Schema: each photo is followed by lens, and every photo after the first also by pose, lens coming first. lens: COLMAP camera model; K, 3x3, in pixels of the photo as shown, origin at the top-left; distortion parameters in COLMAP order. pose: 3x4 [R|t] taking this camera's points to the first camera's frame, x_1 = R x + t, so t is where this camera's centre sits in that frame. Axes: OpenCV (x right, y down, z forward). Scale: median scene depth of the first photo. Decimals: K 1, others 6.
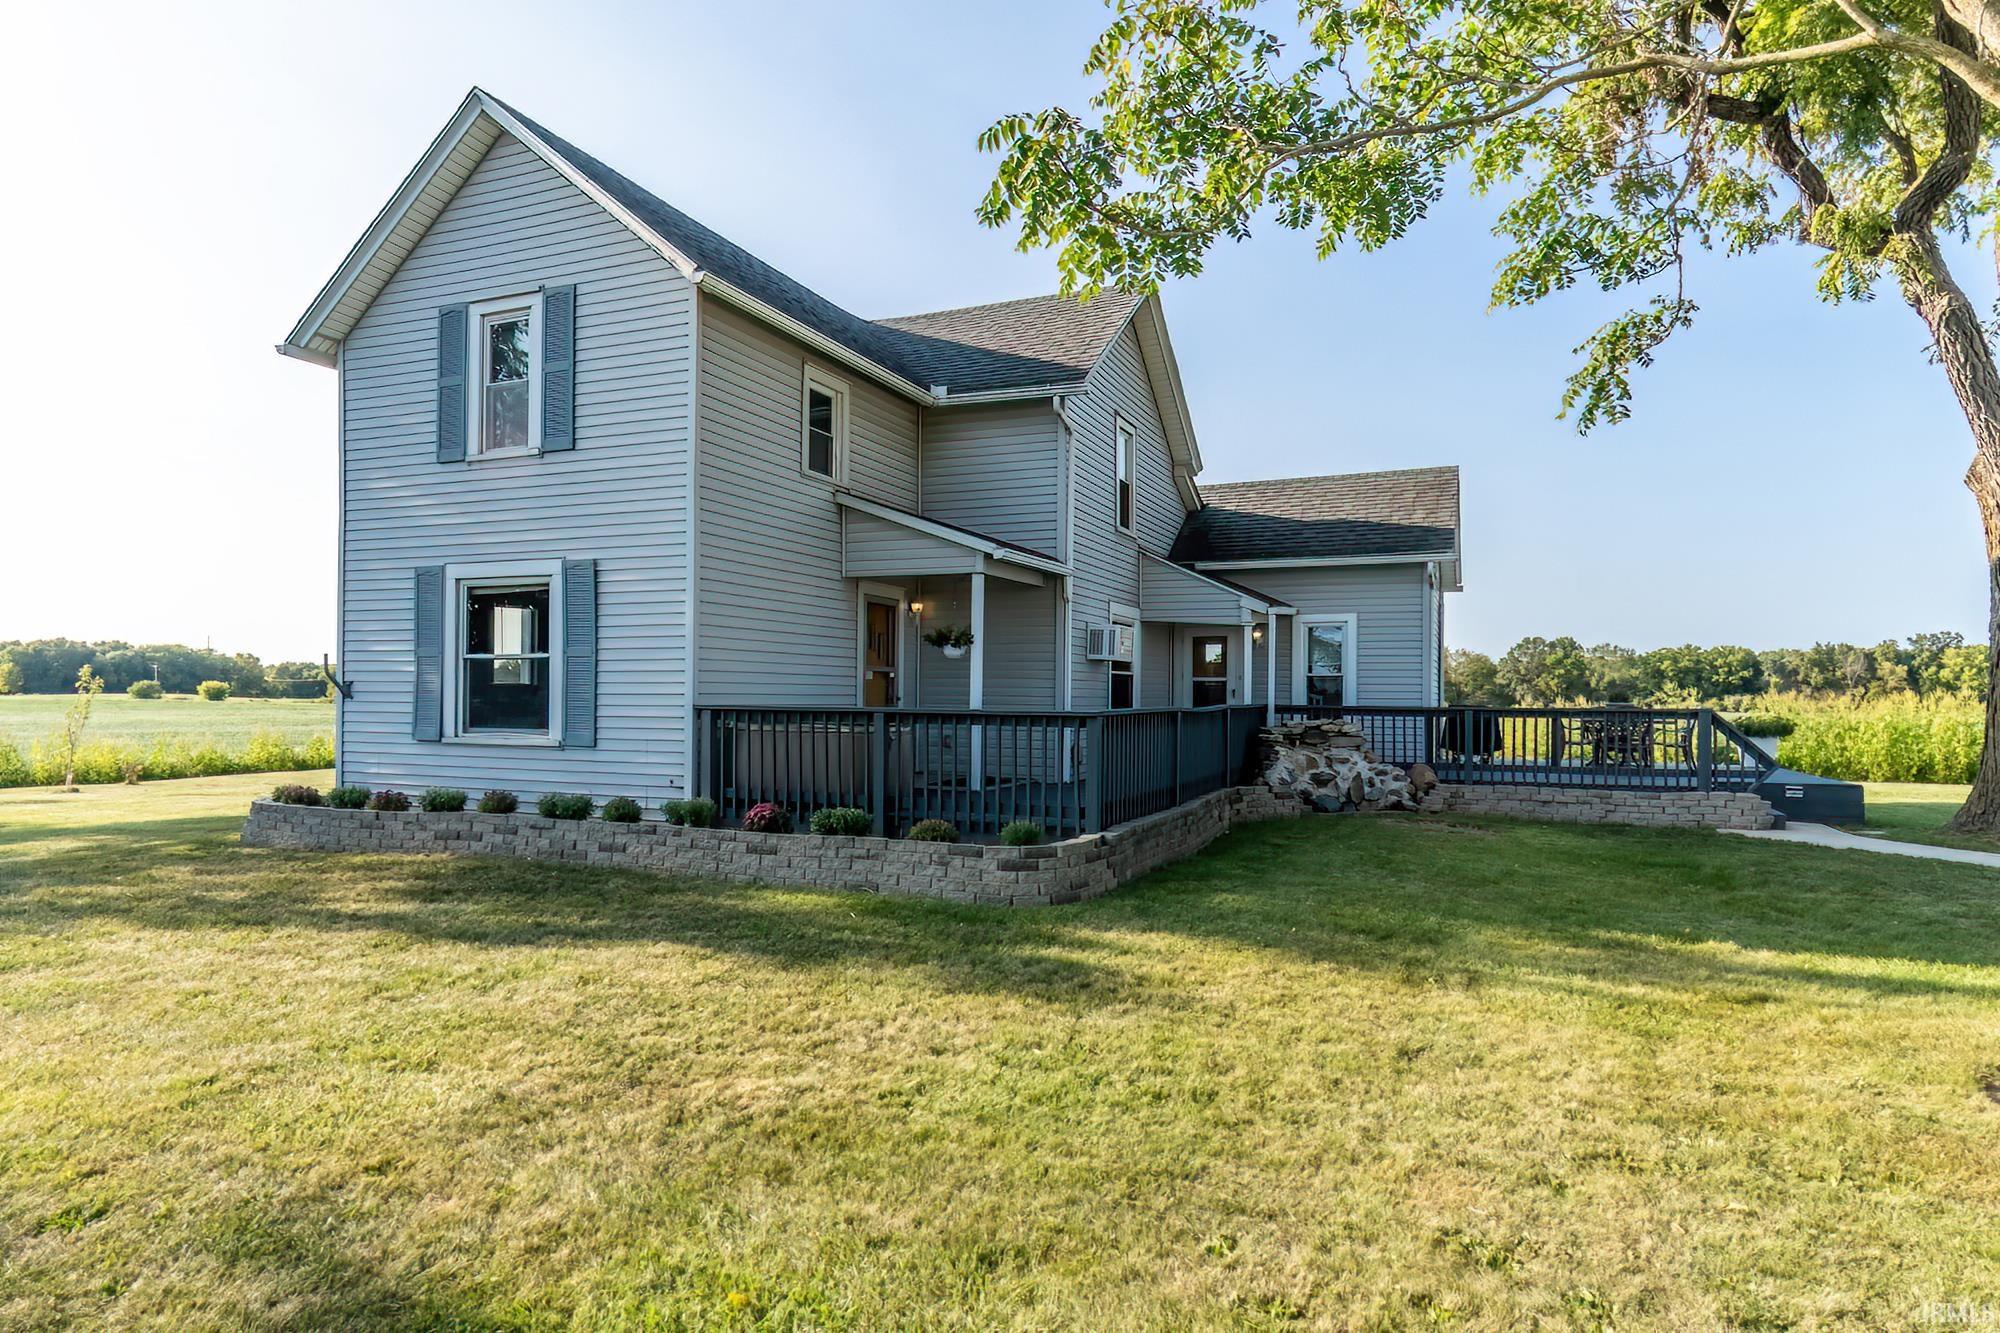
lens RADIAL K [[1274.3, 0, 1000.0], [0, 1274.3, 666.5], [0, 0, 1]] dist [0.000317, -0.000052]
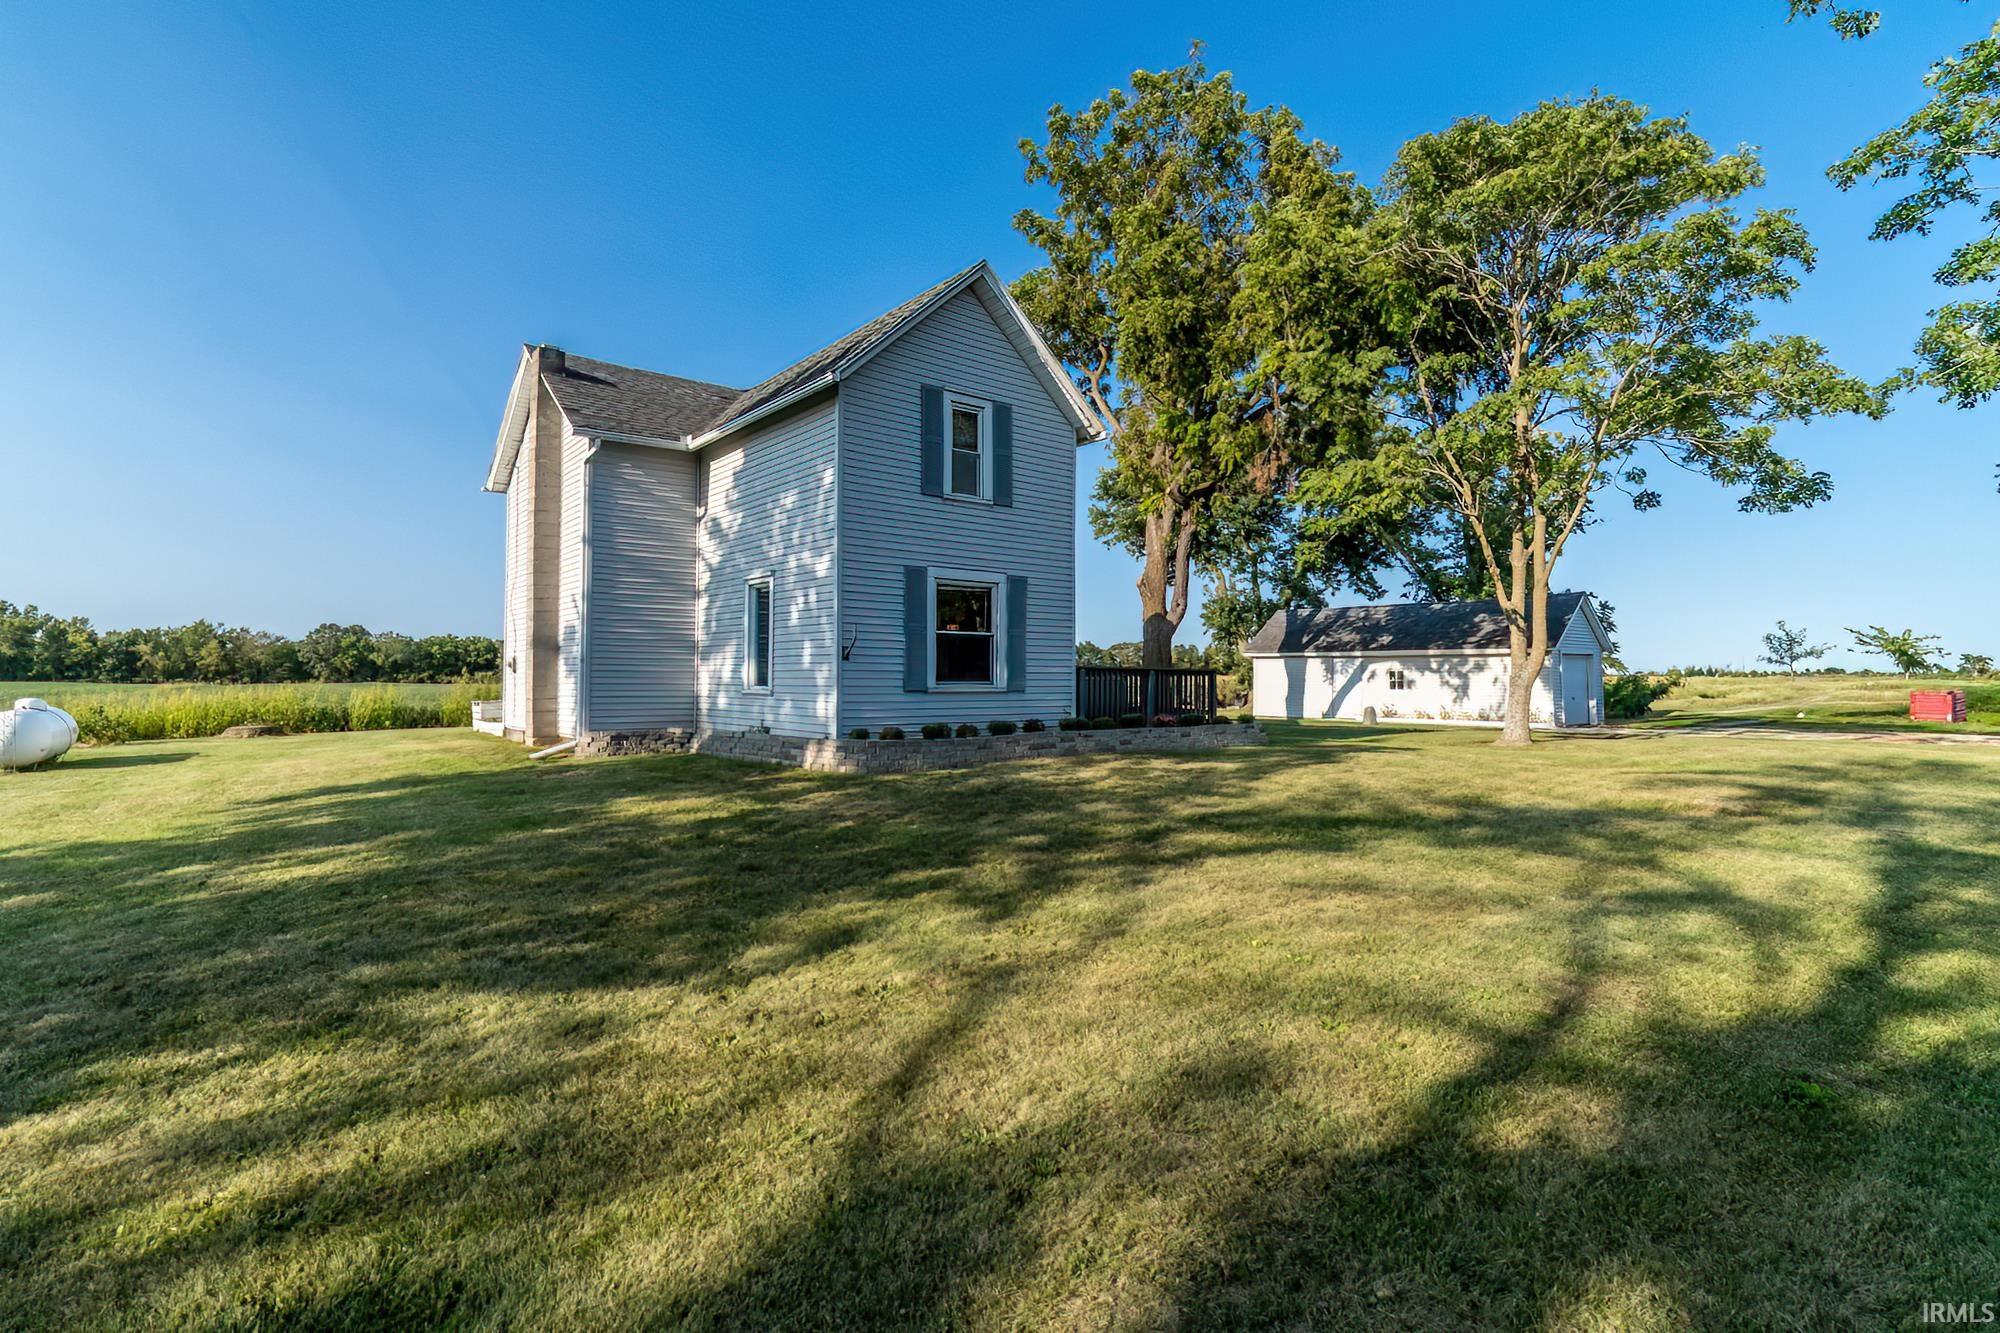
lens RADIAL K [[901.8, 0, 1000.0], [0, 901.8, 666.5], [0, 0, 1]] dist [0.000125, -0.000008]
pose [[0.484501, 0.010652, 0.874726, -1.278351], [-0.024852, 0.999690, 0.001592, 0.028720], [-0.874438, -0.022510, 0.484615, 0.434380]]
